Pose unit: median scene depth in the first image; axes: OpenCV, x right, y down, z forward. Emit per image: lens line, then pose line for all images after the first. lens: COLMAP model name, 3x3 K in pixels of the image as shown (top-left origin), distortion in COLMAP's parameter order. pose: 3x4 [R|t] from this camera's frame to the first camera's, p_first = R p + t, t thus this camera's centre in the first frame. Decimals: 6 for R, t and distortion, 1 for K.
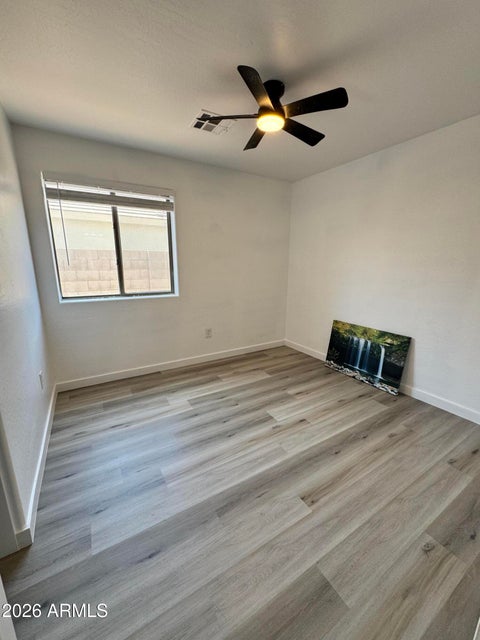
lens RADIAL K [[256.9, 0, 242.0], [0, 256.9, 320.3], [0, 0, 1]] dist [-0.000635, -0.000130]
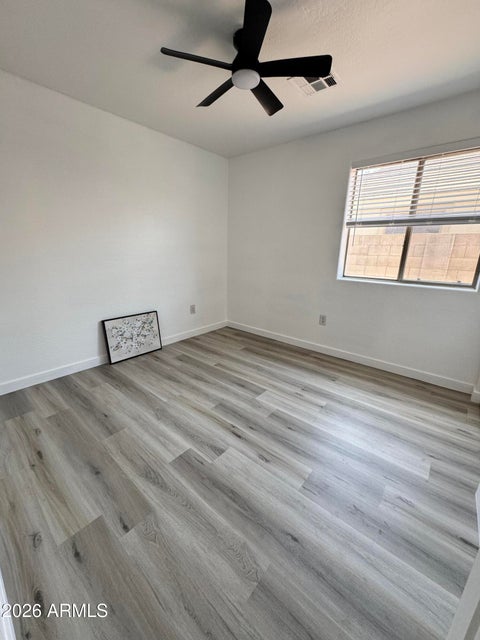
lens RADIAL K [[256.9, 0, 239.0], [0, 256.9, 319.7], [0, 0, 1]] dist [-0.000635, -0.000130]
pose [[0.307539, 0.260267, -0.915249, 0.595106], [-0.218295, 0.955510, 0.198364, -0.062473], [0.926157, 0.138789, 0.350672, 0.471765]]
